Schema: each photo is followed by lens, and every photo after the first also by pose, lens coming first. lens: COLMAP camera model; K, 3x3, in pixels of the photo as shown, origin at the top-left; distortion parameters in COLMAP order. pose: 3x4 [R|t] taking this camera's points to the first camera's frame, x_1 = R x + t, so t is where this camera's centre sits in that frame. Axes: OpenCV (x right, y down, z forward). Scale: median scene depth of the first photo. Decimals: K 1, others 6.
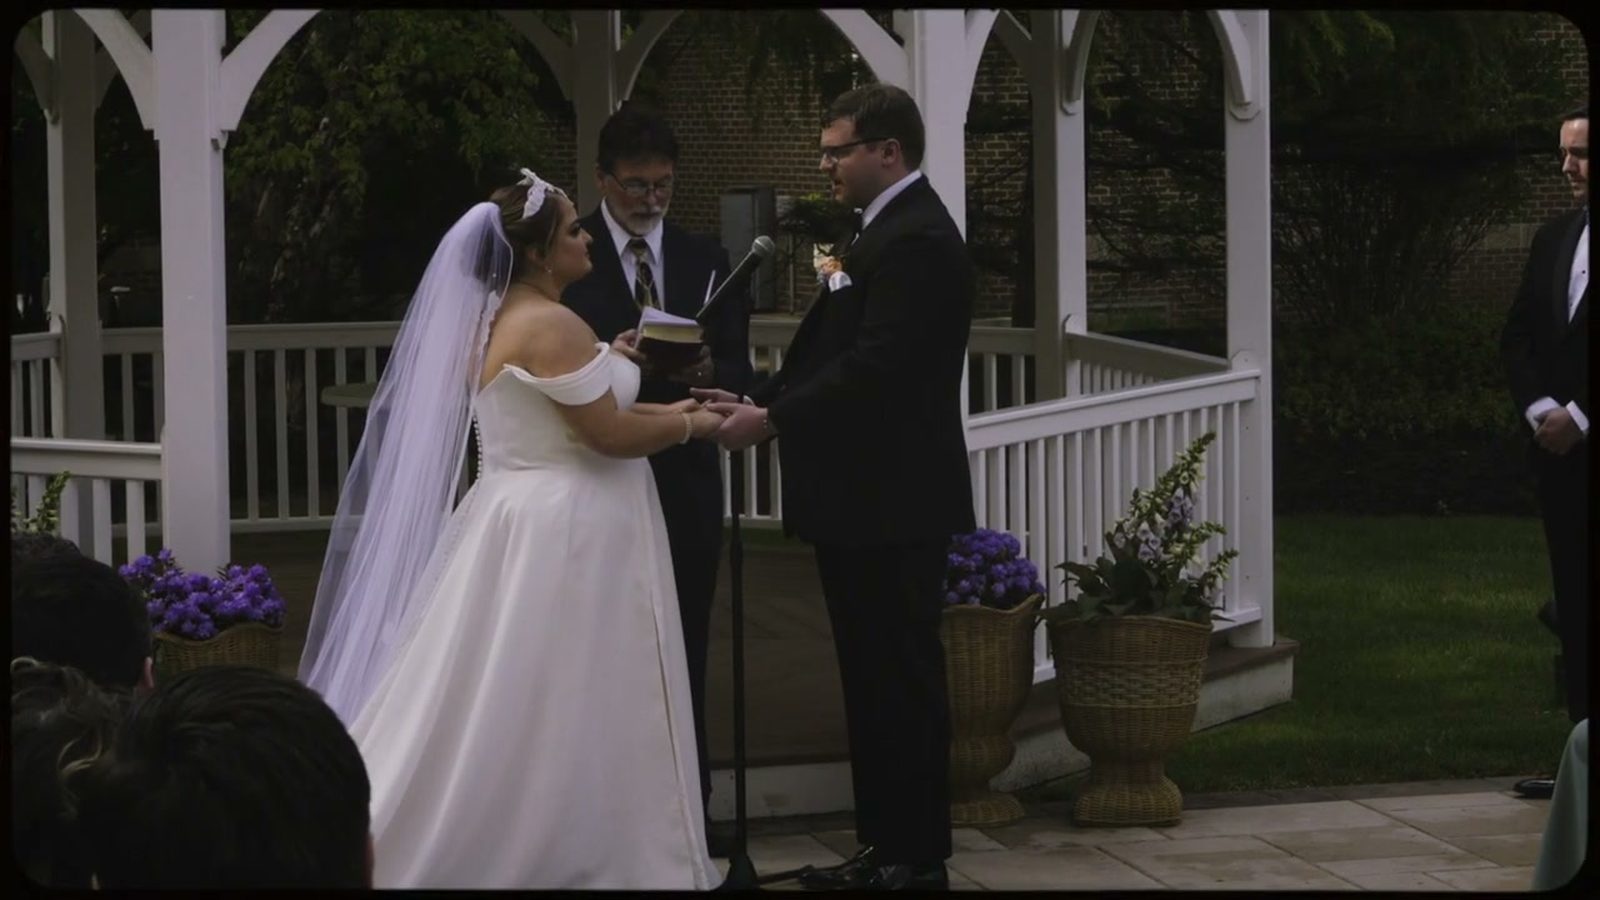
lens RADIAL K [[4436.5, 0, 800.0], [0, 4436.5, 450.0], [0, 0, 1]] dist [-0.007426, 0.276855]
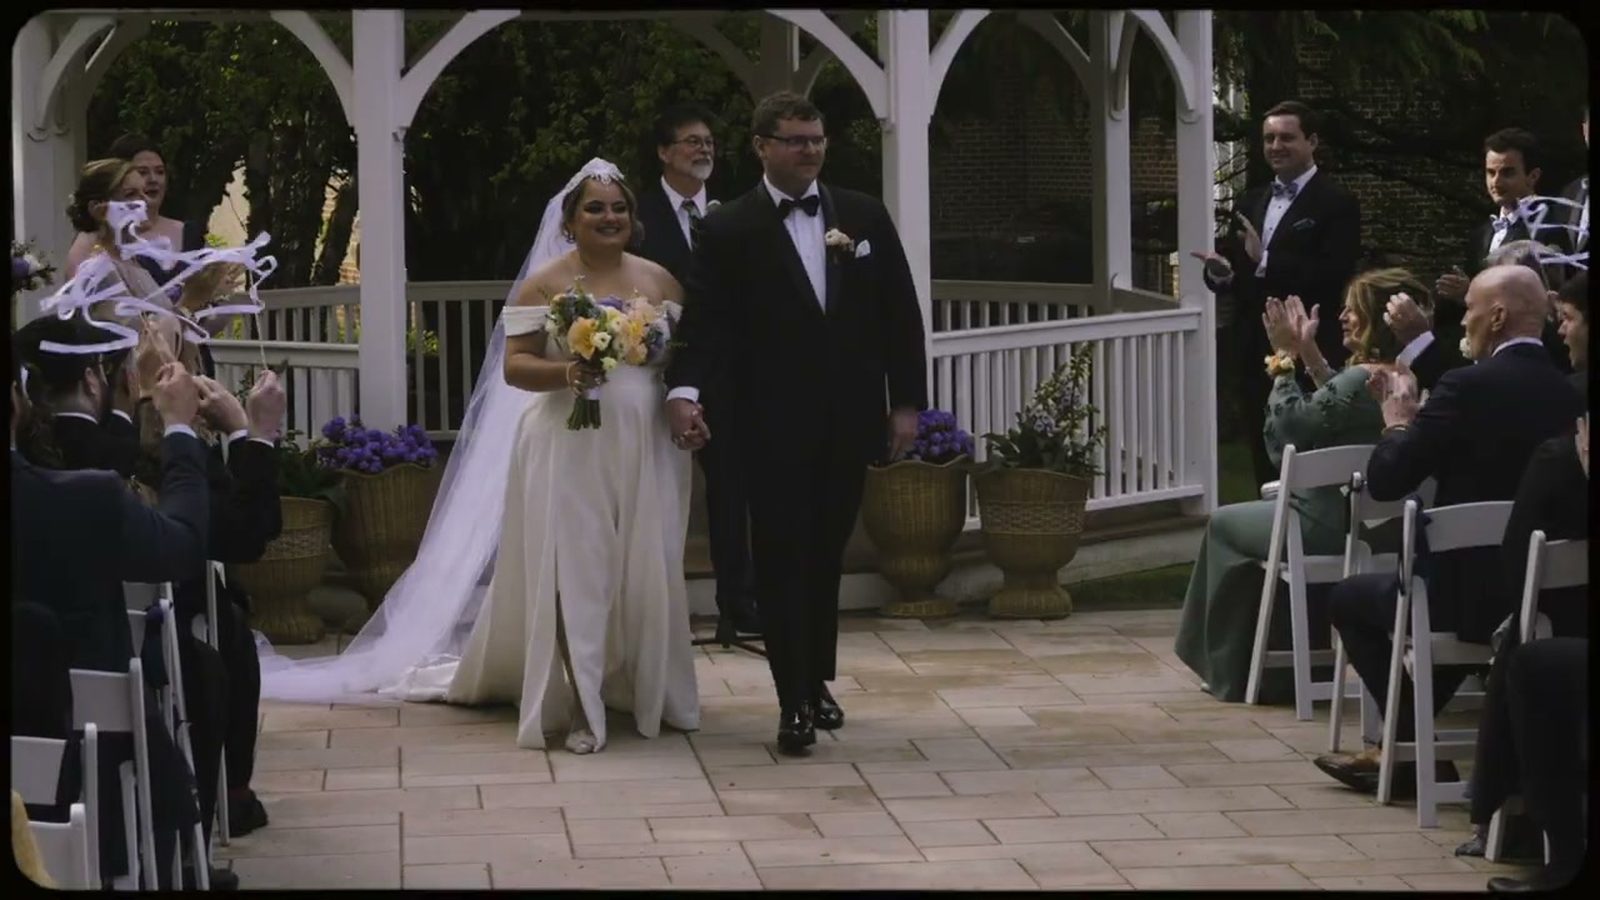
lens RADIAL K [[4436.5, 0, 800.0], [0, 4436.5, 450.0], [0, 0, 1]] dist [-0.007426, 0.276855]
pose [[0.992333, 0.010296, -0.123164, 0.176170], [-0.010843, 0.999934, -0.003771, 0.037002], [0.123117, 0.005078, 0.992379, -0.414993]]
